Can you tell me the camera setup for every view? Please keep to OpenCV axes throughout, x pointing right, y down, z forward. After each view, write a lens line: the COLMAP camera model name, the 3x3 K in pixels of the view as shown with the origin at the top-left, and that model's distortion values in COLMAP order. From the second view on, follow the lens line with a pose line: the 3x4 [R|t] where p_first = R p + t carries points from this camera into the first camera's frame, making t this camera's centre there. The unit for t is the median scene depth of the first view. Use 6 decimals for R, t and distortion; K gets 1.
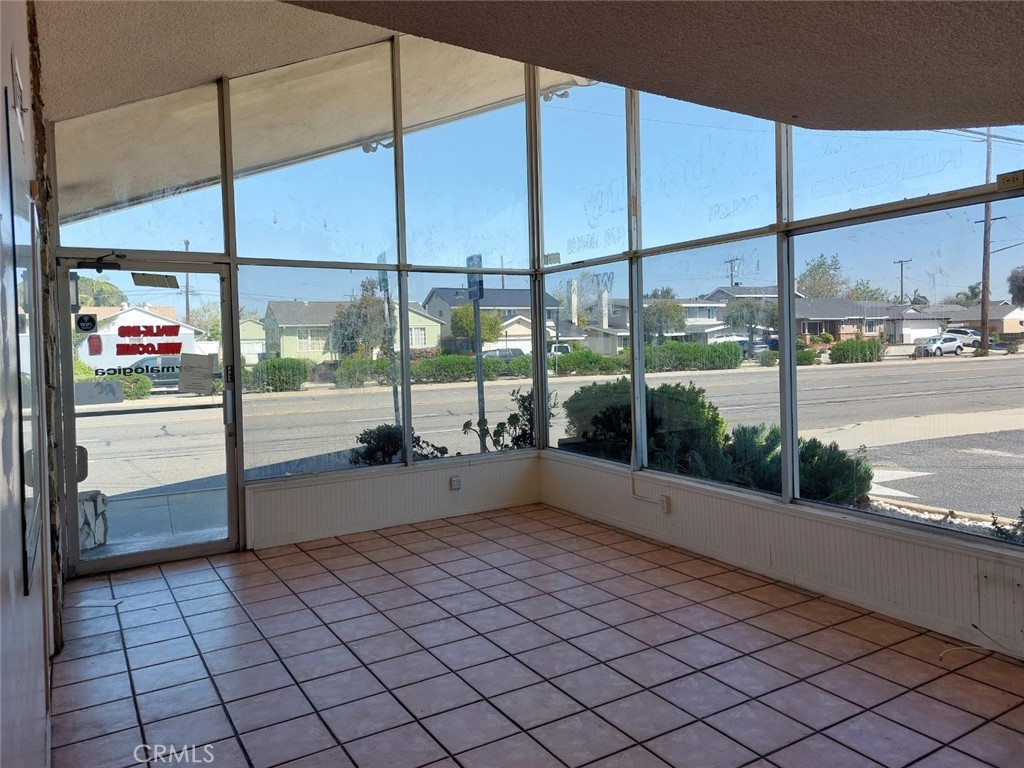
lens RADIAL K [[740.5, 0, 512.0], [0, 740.5, 384.0], [0, 0, 1]] dist [0.066610, 0.000755]
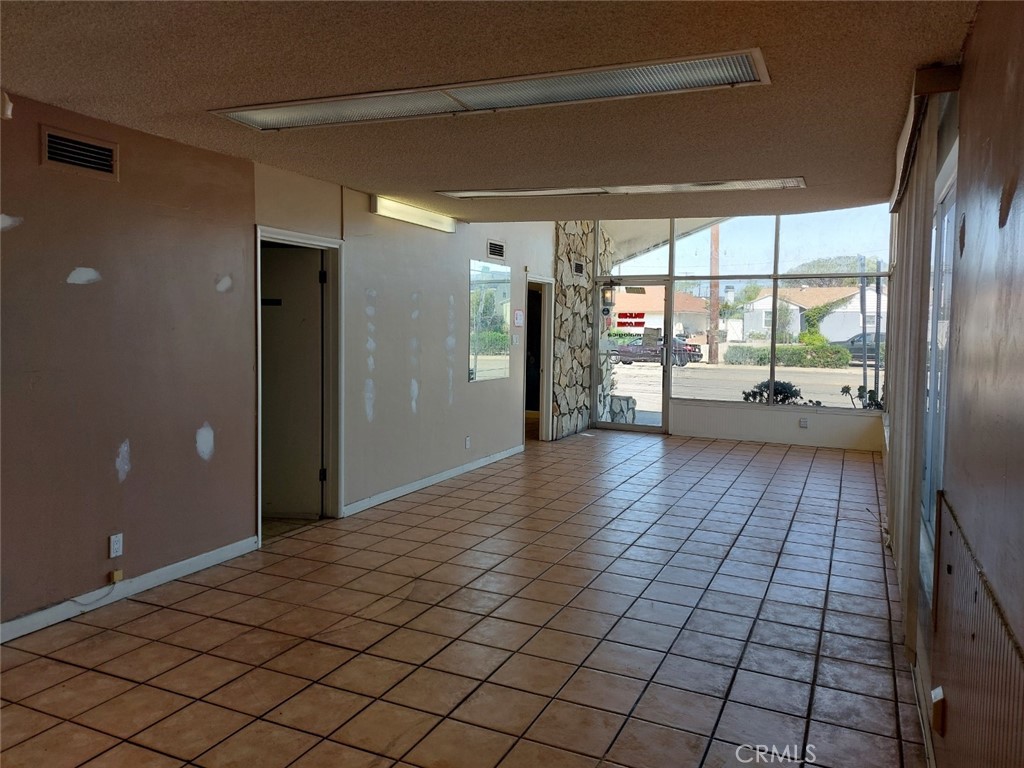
lens RADIAL K [[740.5, 0, 512.0], [0, 740.5, 384.0], [0, 0, 1]] dist [0.066610, 0.000755]
pose [[0.554758, 0.092781, -0.826822, 0.994403], [-0.068546, 0.995481, 0.065716, 0.003995], [0.829183, 0.020219, 0.558611, -0.376842]]
